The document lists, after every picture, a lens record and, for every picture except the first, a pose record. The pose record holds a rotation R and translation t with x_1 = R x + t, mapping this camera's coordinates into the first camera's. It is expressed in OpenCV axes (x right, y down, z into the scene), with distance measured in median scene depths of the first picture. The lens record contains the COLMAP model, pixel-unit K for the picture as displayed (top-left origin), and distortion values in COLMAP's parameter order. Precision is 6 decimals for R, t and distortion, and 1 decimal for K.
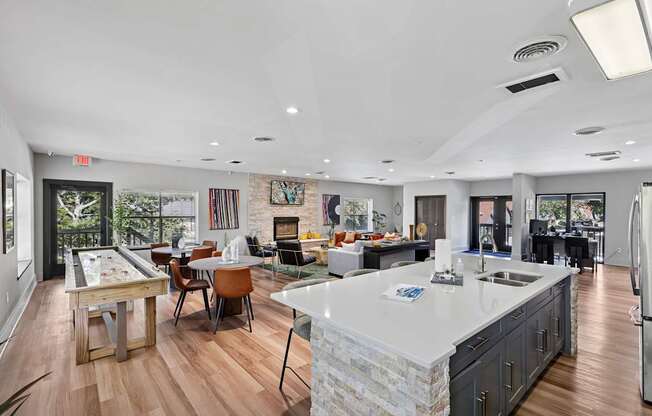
lens RADIAL K [[292.5, 0, 325.8], [0, 292.5, 216.5], [0, 0, 1]] dist [0.000528, 0.000337]
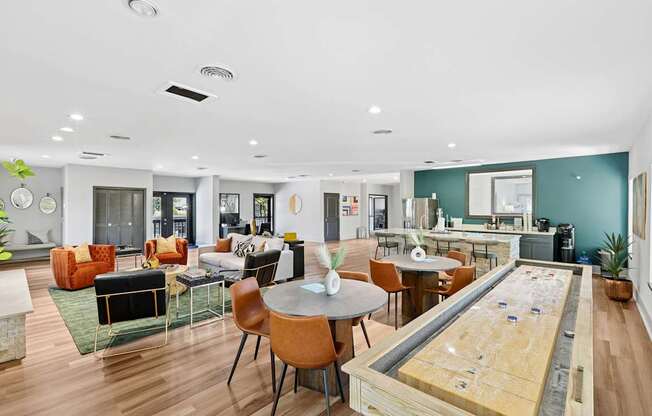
lens RADIAL K [[292.5, 0, 325.8], [0, 292.5, 216.5], [0, 0, 1]] dist [0.000528, 0.000337]
pose [[-0.112154, -0.037717, 0.992975, -0.488212], [0.030020, 0.998695, 0.041325, -0.011470], [-0.993237, 0.034444, -0.110875, 0.611515]]
